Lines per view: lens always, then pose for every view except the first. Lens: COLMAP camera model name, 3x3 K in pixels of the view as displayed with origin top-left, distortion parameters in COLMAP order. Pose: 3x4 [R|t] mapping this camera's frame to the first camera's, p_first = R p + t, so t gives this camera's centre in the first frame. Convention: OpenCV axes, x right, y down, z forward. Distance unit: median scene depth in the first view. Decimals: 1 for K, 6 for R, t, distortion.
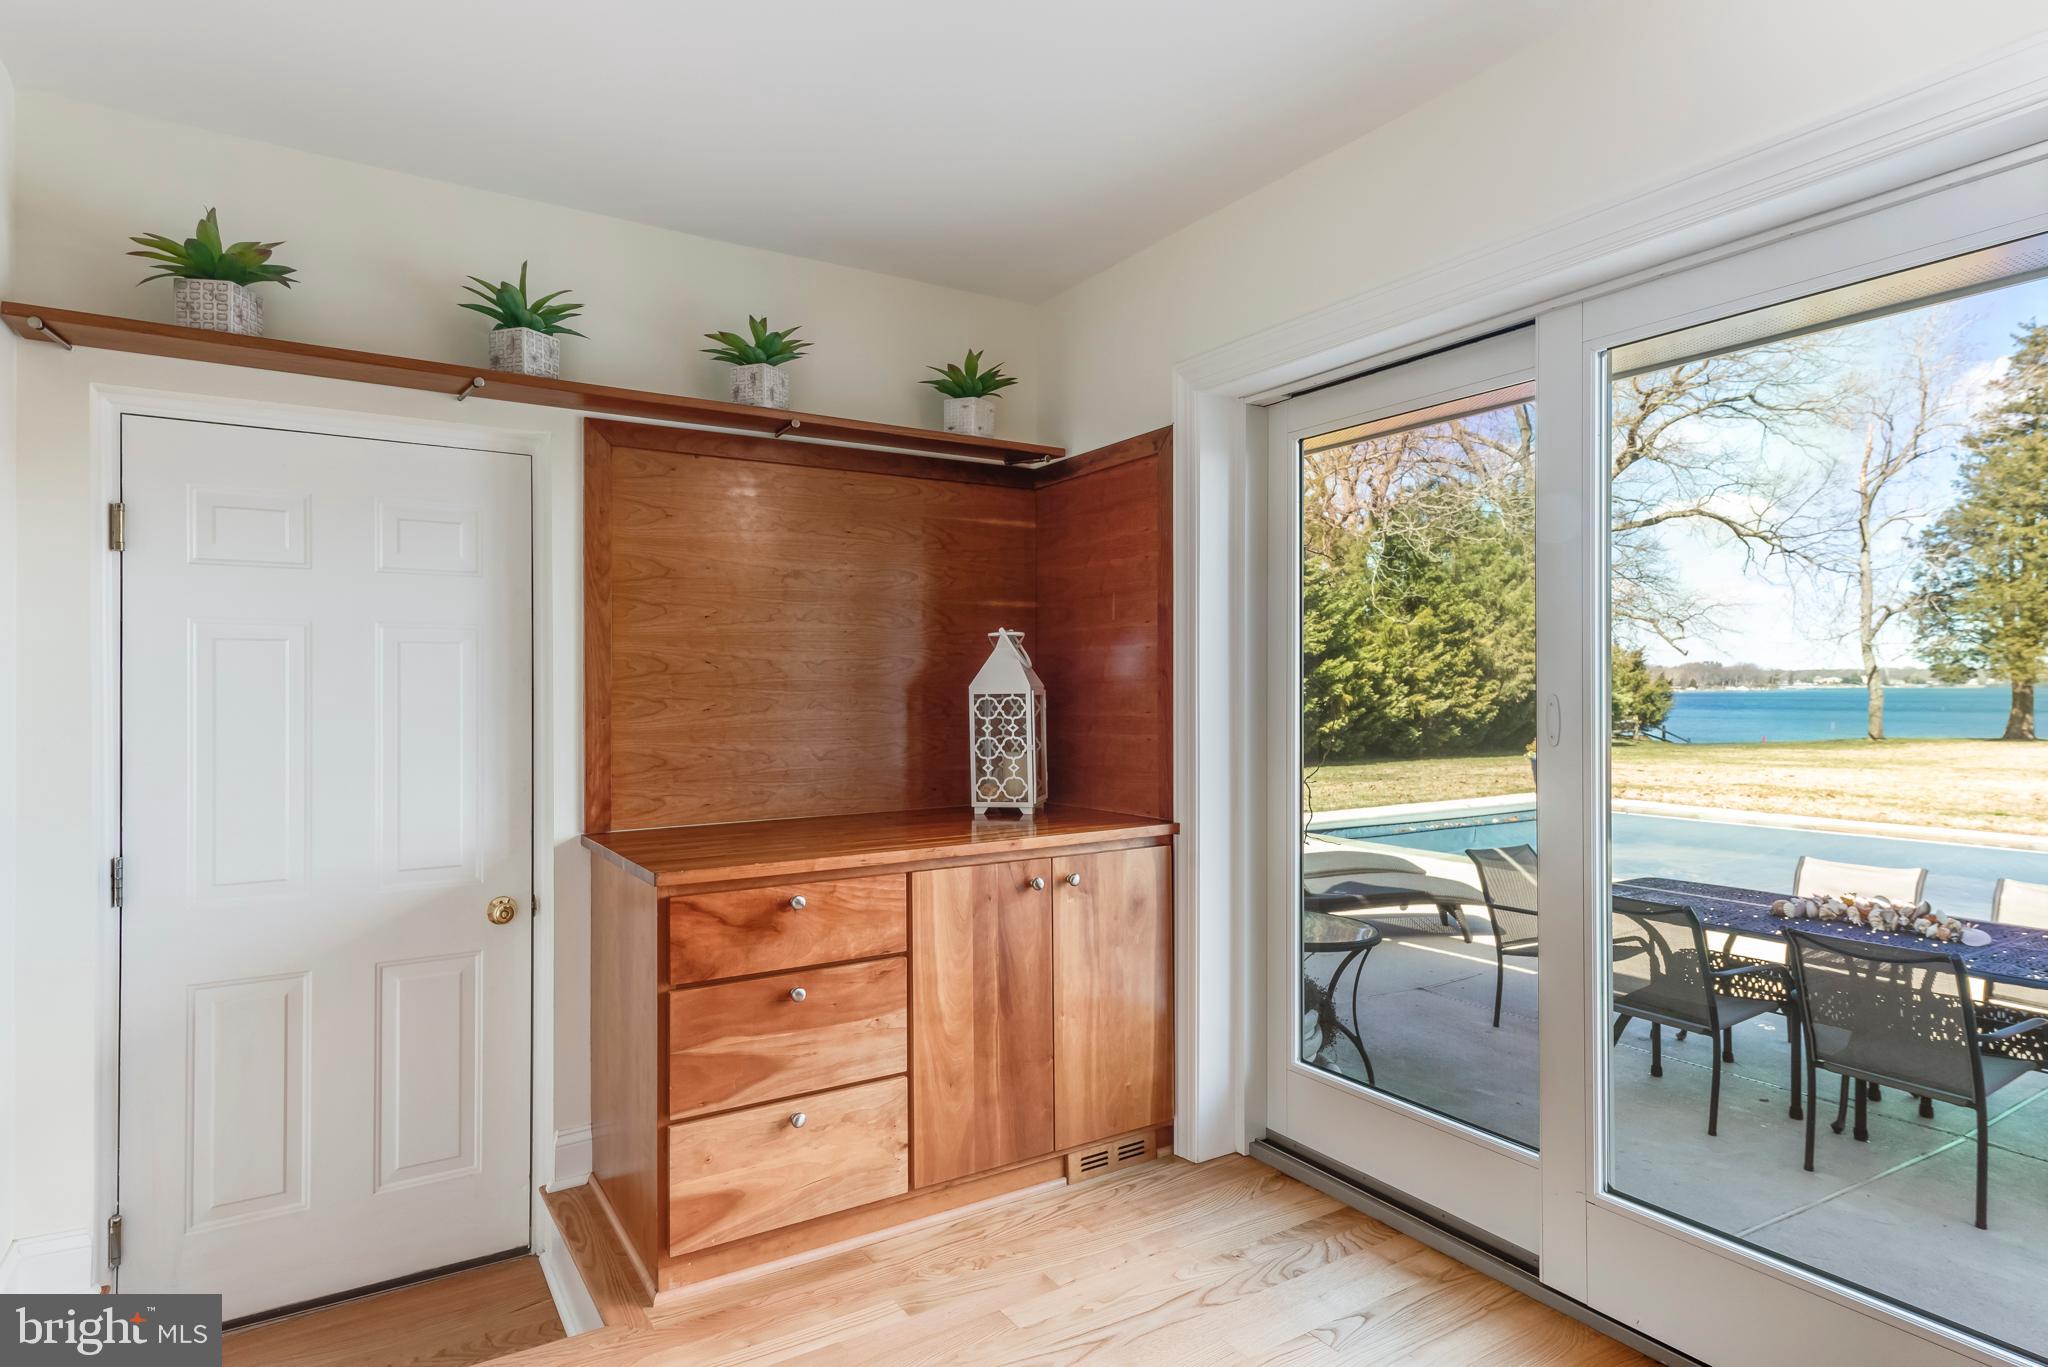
lens RADIAL K [[1121.5, 0, 1020.0], [0, 1121.5, 690.9], [0, 0, 1]] dist [0.022400, -0.004127]
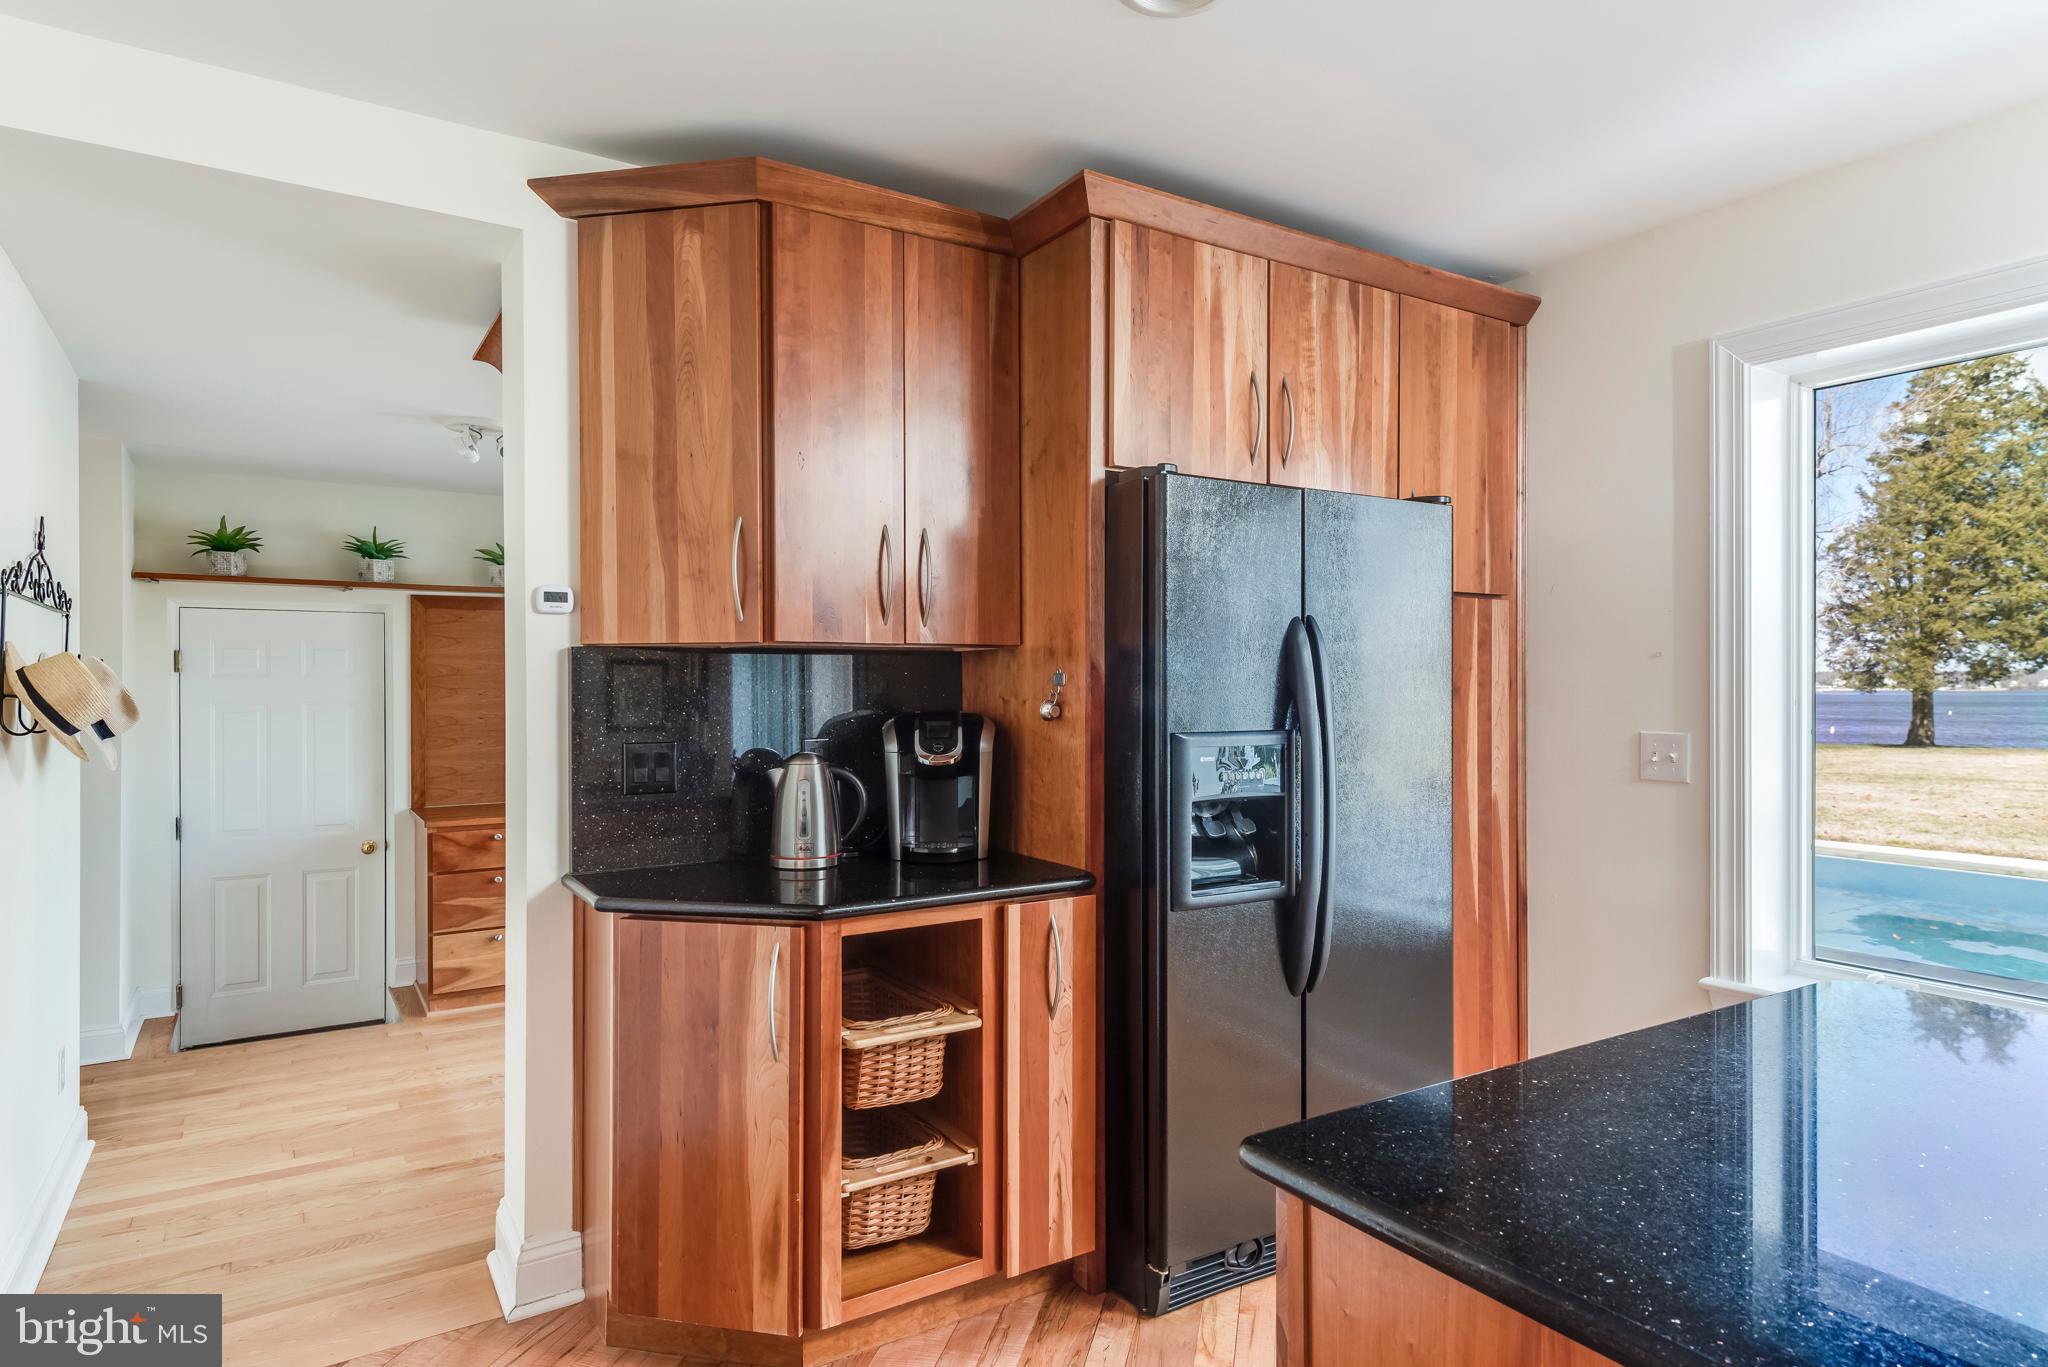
lens RADIAL K [[1178.3, 0, 1031.2], [0, 1178.3, 694.1], [0, 0, 1]] dist [0.013937, 0.002910]
pose [[0.999990, -0.004180, 0.001650, 0.692244], [0.004184, 0.999989, -0.002264, -0.062379], [-0.001640, 0.002271, 0.999996, -1.063939]]
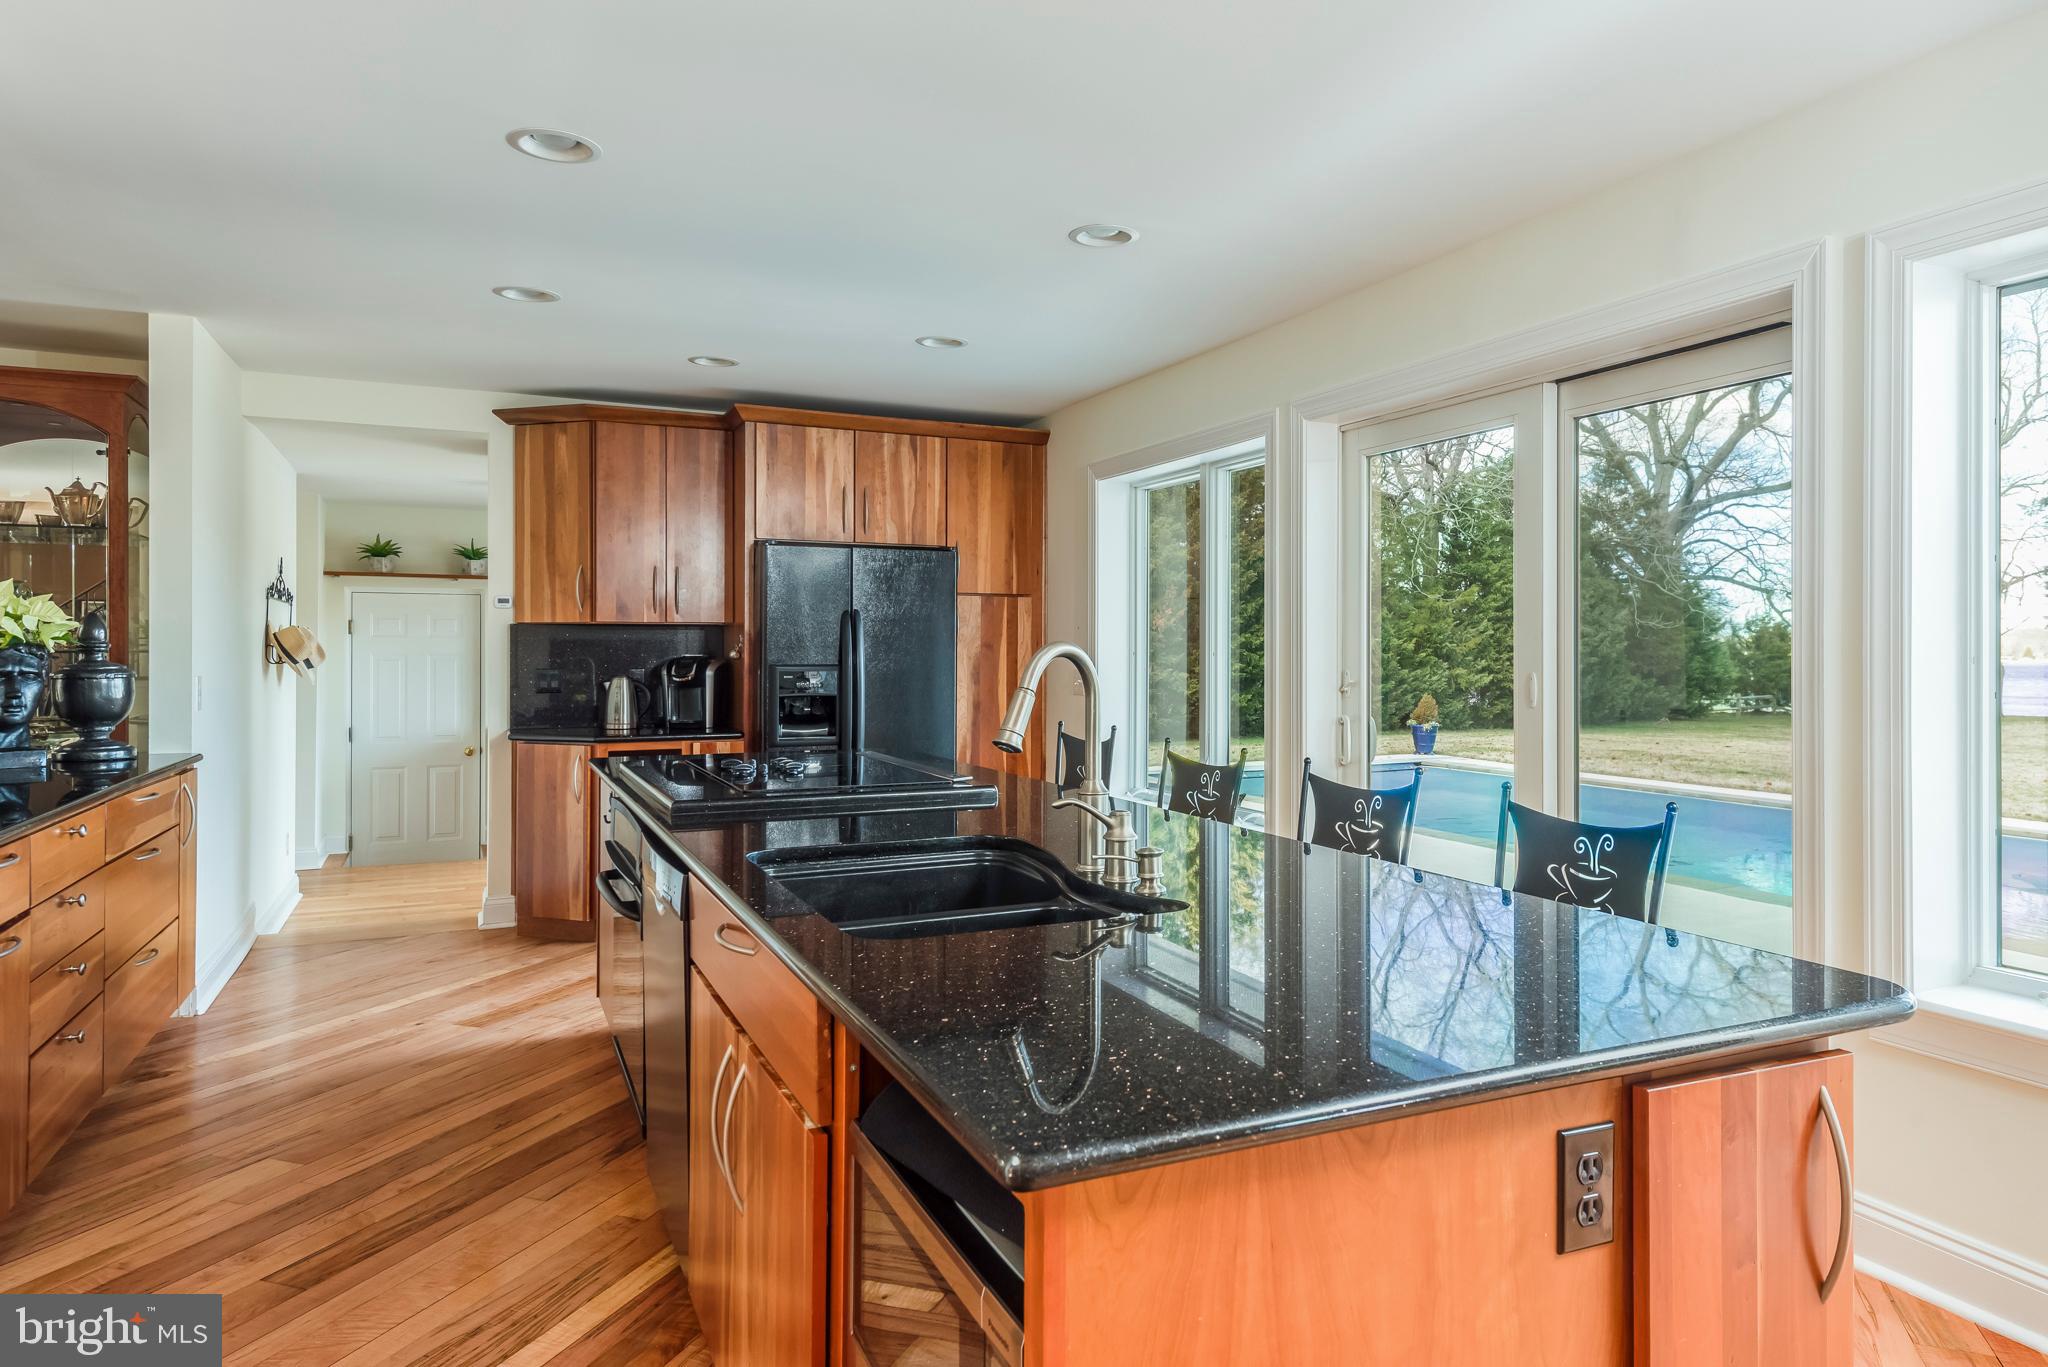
lens RADIAL K [[1178.3, 0, 1043.2], [0, 1178.3, 655.1], [0, 0, 1]] dist [0.013937, 0.002910]
pose [[0.994878, 0.001330, -0.101073, 1.347750], [-0.001850, 0.999986, -0.005046, -0.043931], [0.101065, 0.005207, 0.994866, -1.925776]]
